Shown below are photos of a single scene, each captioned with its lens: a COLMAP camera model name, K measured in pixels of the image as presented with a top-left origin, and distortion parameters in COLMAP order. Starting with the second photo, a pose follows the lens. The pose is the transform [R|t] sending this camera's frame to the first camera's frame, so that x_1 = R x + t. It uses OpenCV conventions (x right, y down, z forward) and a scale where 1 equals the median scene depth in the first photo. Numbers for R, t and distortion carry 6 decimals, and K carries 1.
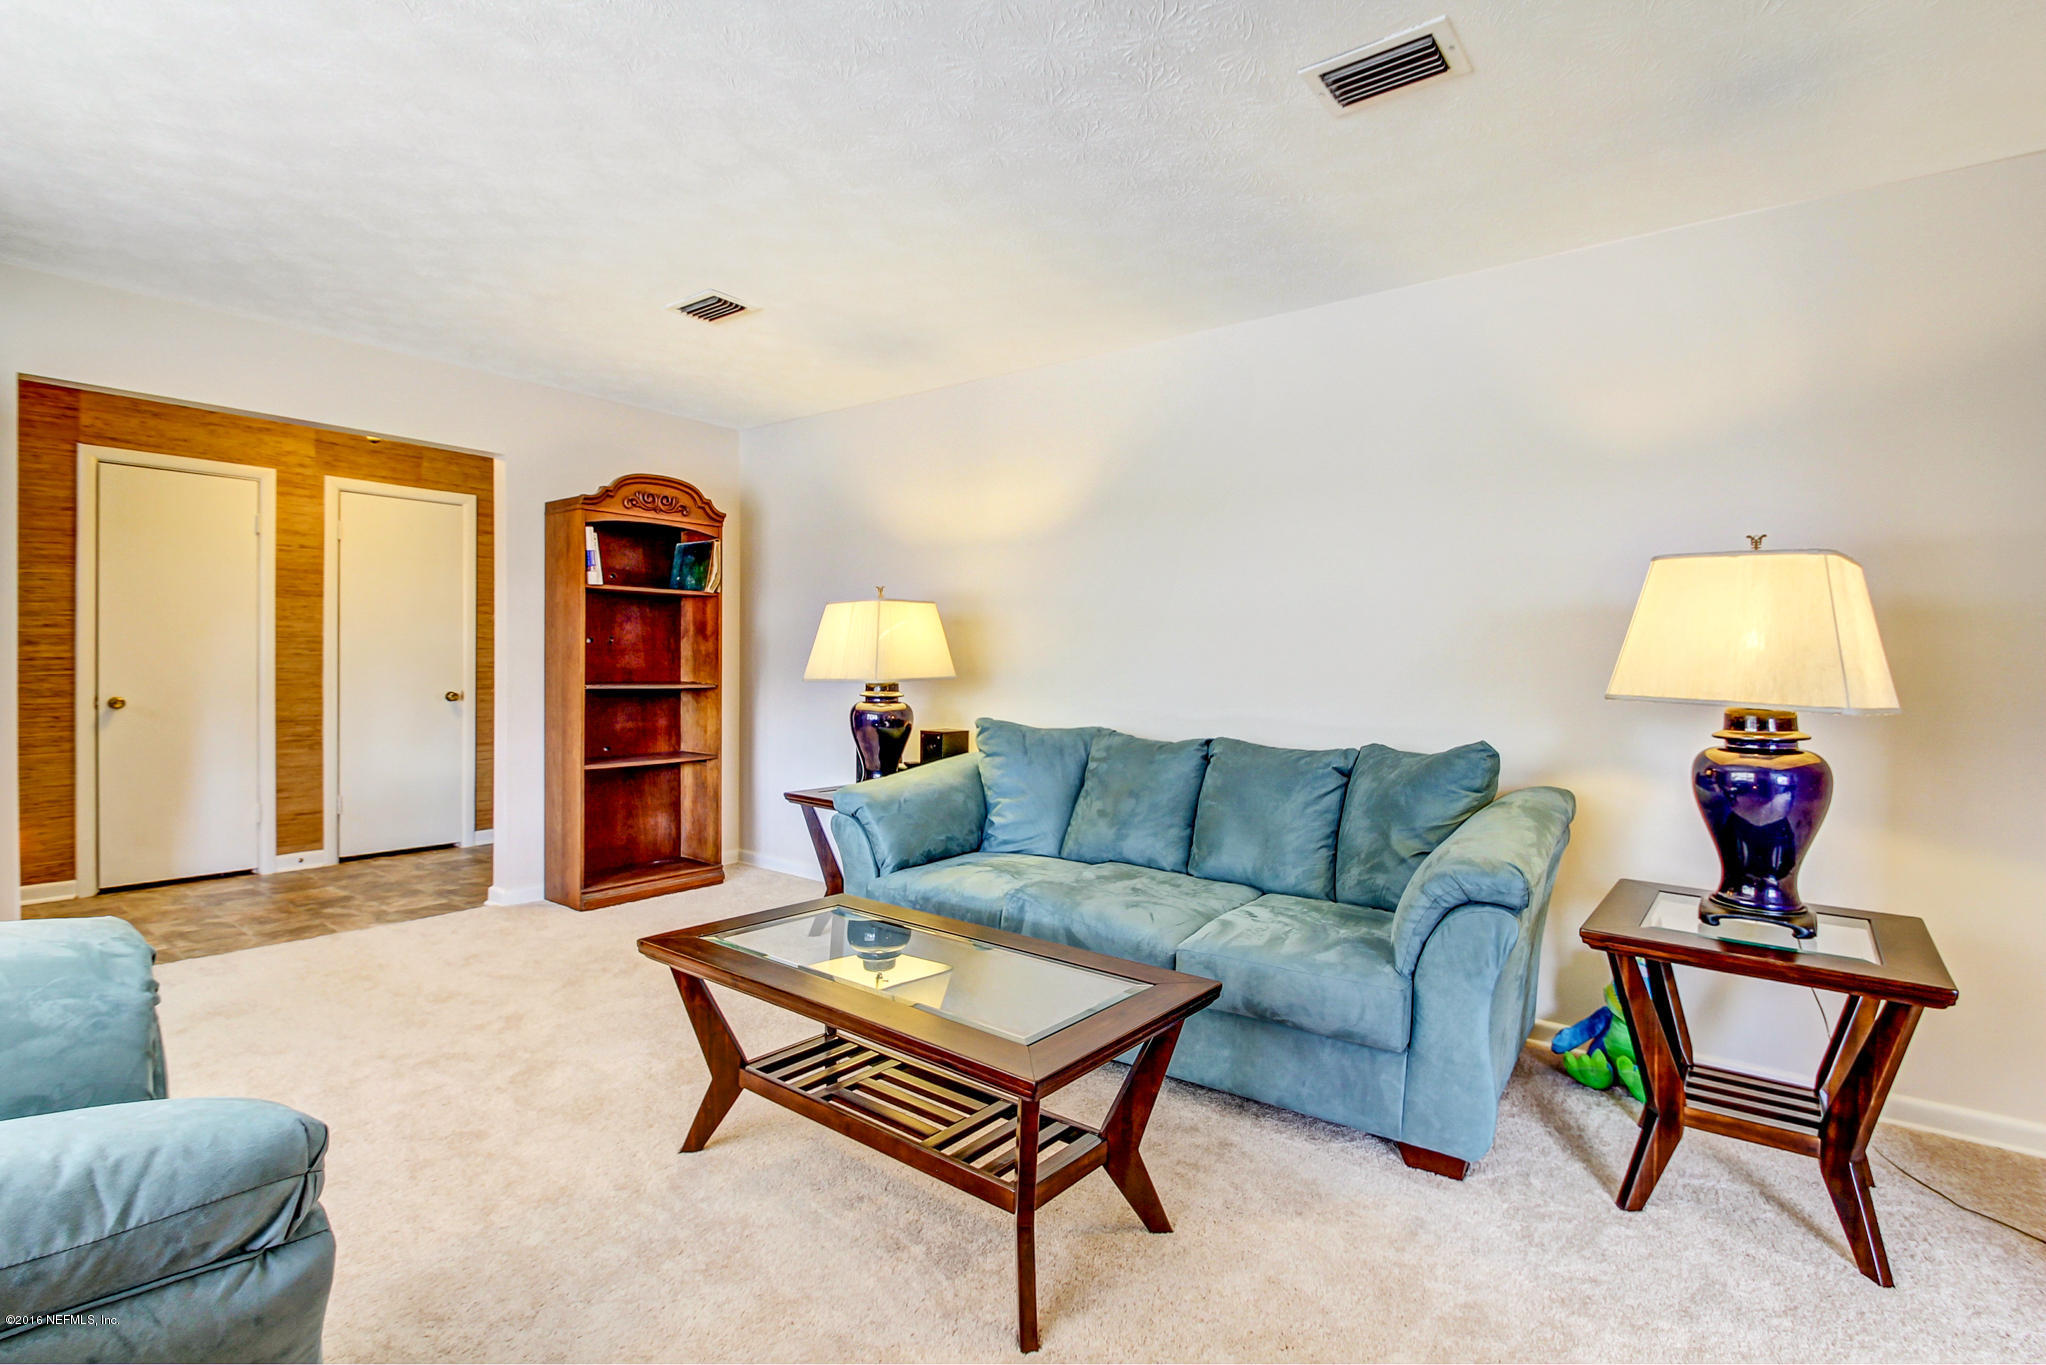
lens RADIAL K [[971.8, 0, 1047.8], [0, 971.8, 686.1], [0, 0, 1]] dist [-0.001450, -0.000671]
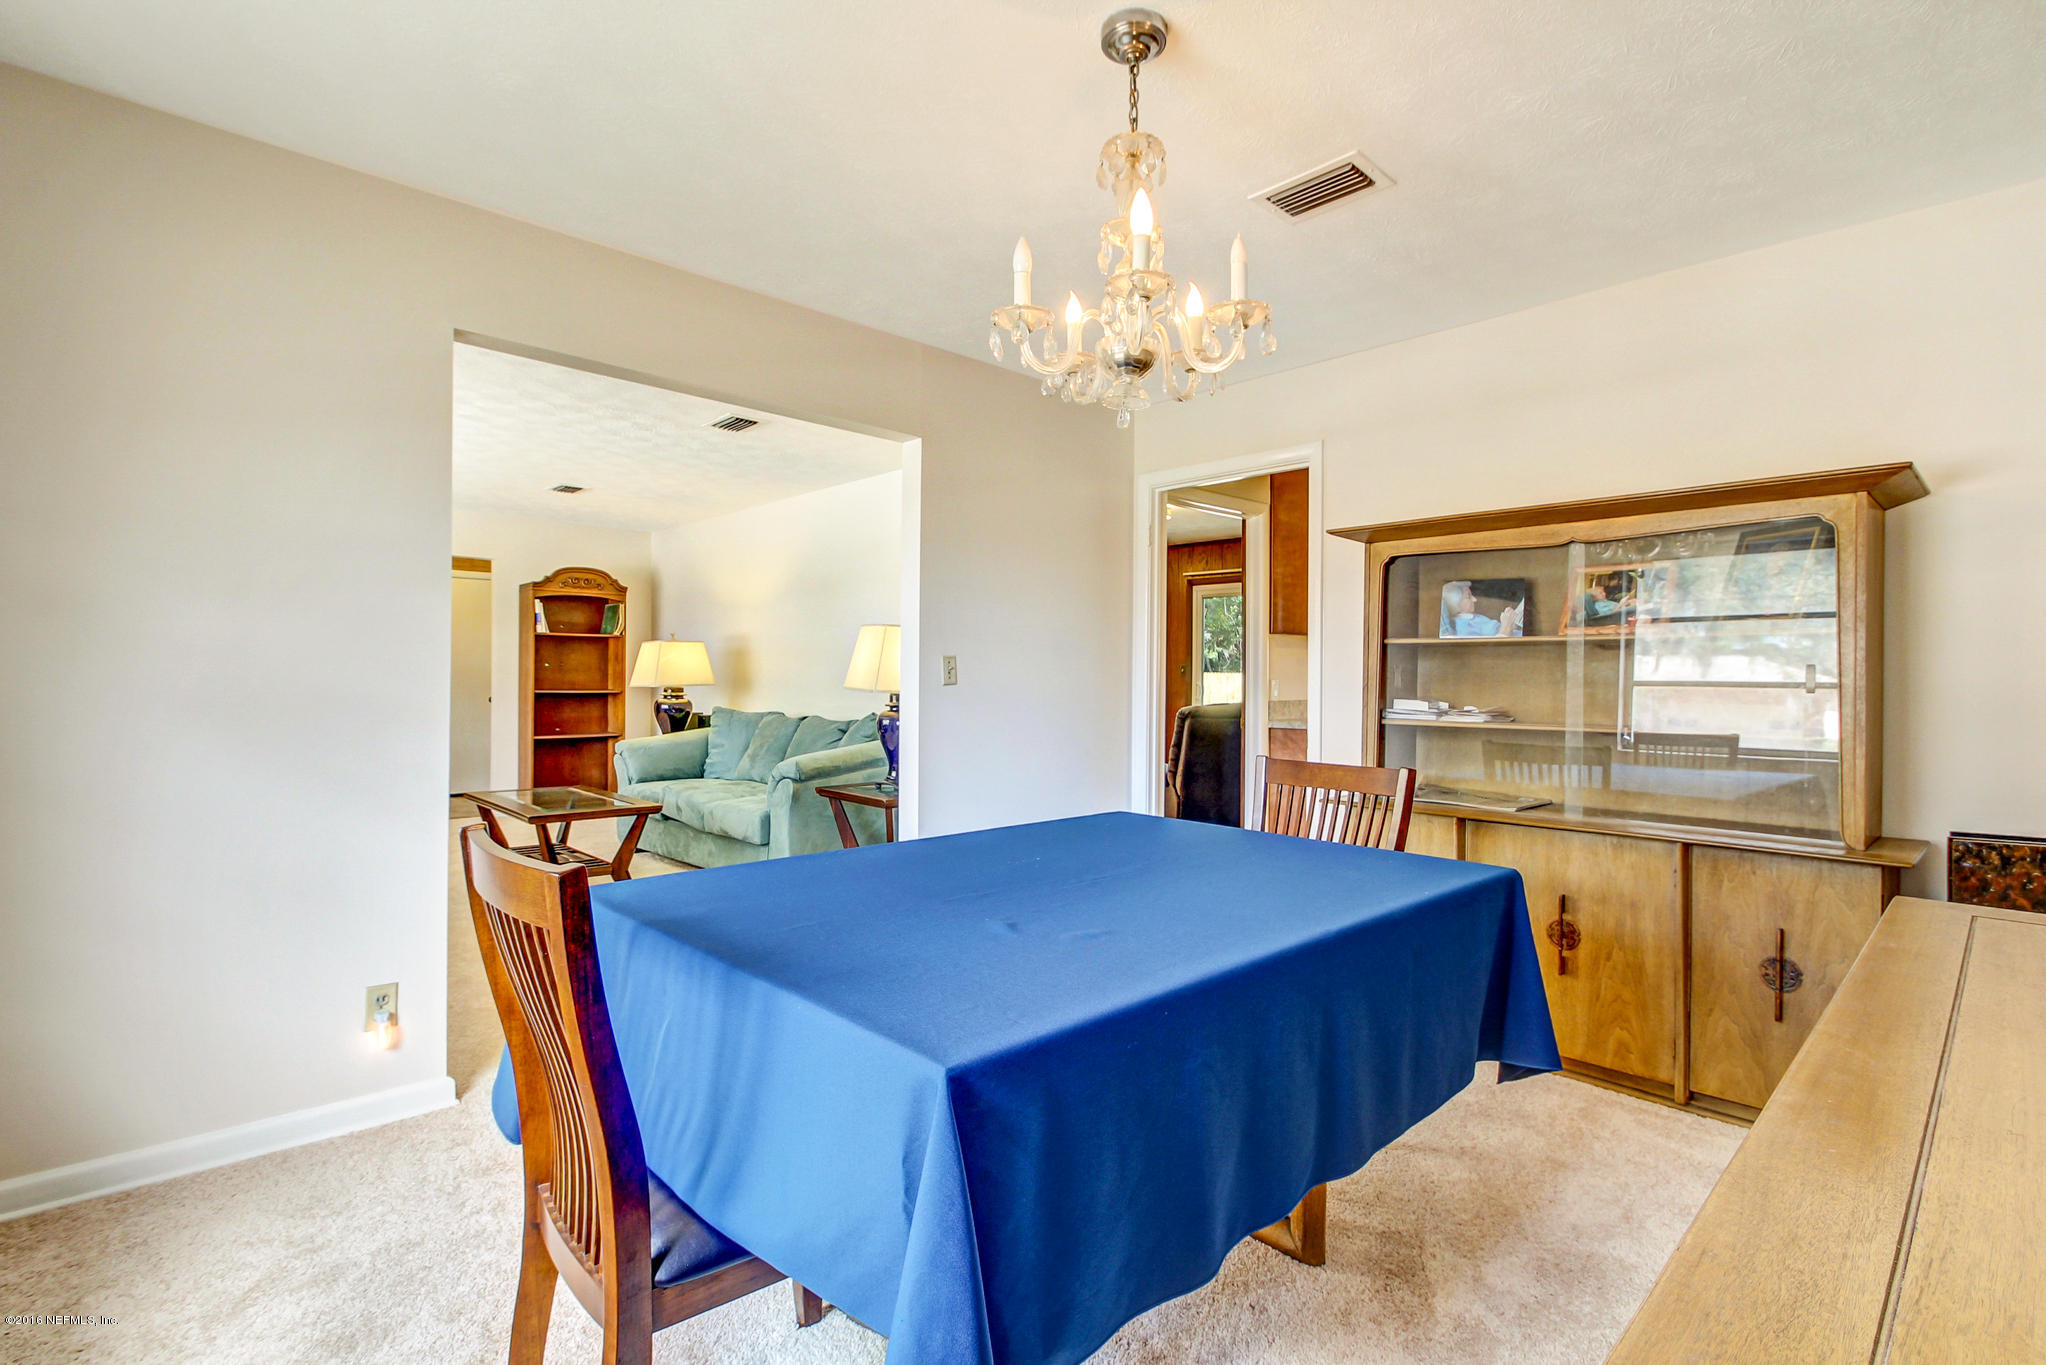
lens RADIAL K [[971.8, 0, 1047.8], [0, 971.8, 686.1], [0, 0, 1]] dist [-0.001450, -0.000671]
pose [[0.989242, -0.003954, -0.146237, 0.681978], [0.000754, 0.999759, -0.021930, 0.030209], [0.146289, 0.021584, 0.989006, -0.581412]]
